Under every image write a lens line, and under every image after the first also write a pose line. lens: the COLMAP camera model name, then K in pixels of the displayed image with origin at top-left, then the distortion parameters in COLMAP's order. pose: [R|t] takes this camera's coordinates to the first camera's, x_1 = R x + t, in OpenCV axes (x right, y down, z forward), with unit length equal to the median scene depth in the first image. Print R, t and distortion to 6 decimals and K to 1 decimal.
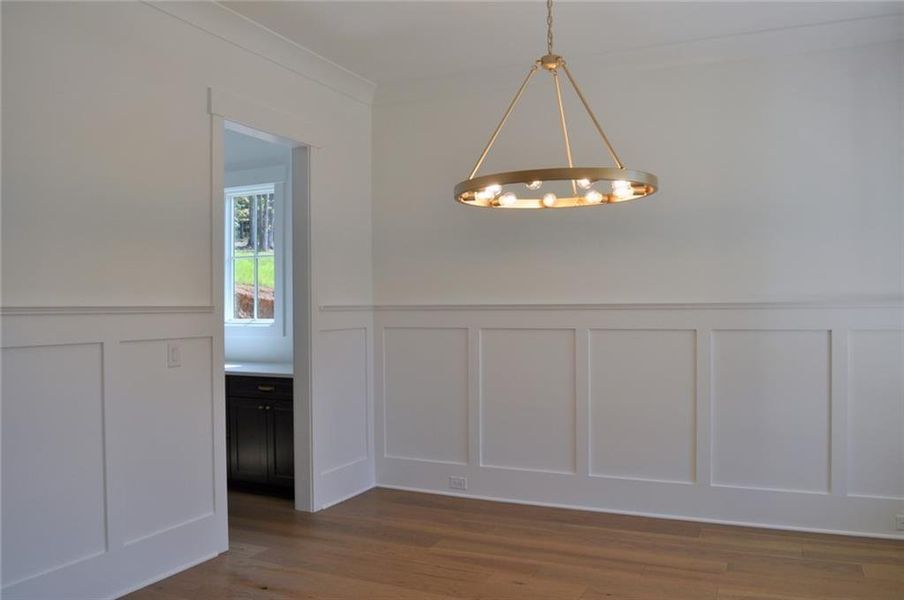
lens RADIAL K [[705.9, 0, 459.1], [0, 705.9, 302.1], [0, 0, 1]] dist [-0.098118, 0.022754]
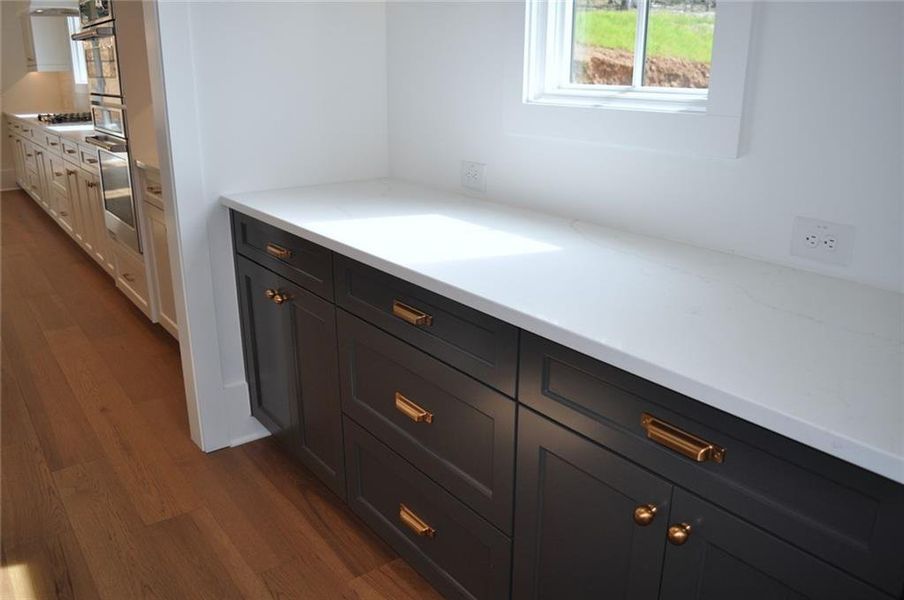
lens RADIAL K [[705.9, 0, 459.1], [0, 705.9, 302.1], [0, 0, 1]] dist [-0.098118, 0.022754]
pose [[0.882664, 0.157492, -0.442833, -0.112711], [-0.009500, 0.947973, 0.318208, 0.009443], [0.469909, -0.276664, 0.838238, 0.365598]]
